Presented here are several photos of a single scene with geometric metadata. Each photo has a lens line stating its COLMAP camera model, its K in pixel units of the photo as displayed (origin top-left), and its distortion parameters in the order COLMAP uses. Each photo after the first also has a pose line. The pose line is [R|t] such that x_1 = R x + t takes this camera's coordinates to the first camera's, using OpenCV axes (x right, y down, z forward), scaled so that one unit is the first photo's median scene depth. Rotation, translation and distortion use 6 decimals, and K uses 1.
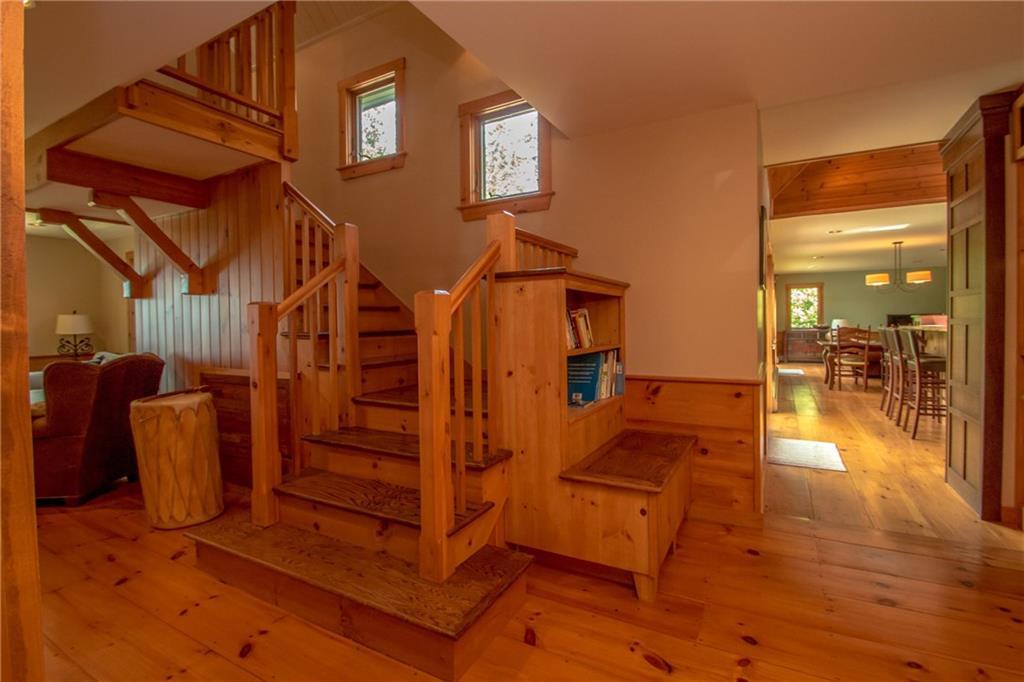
lens RADIAL K [[487.4, 0, 503.6], [0, 487.4, 342.0], [0, 0, 1]] dist [0.003709, -0.008915]
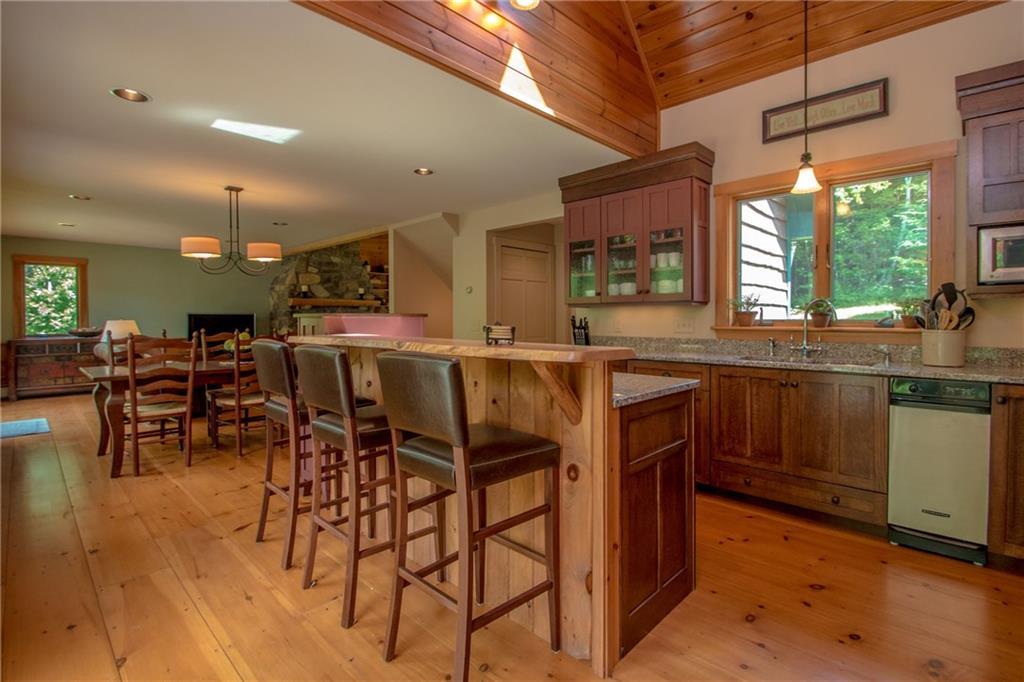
lens RADIAL K [[487.4, 0, 513.5], [0, 487.4, 334.0], [0, 0, 1]] dist [0.003709, -0.008915]
pose [[0.264743, -0.013288, 0.964227, 0.306407], [0.033157, 0.999439, 0.004670, -0.020600], [-0.963749, 0.030734, 0.265035, 0.475050]]
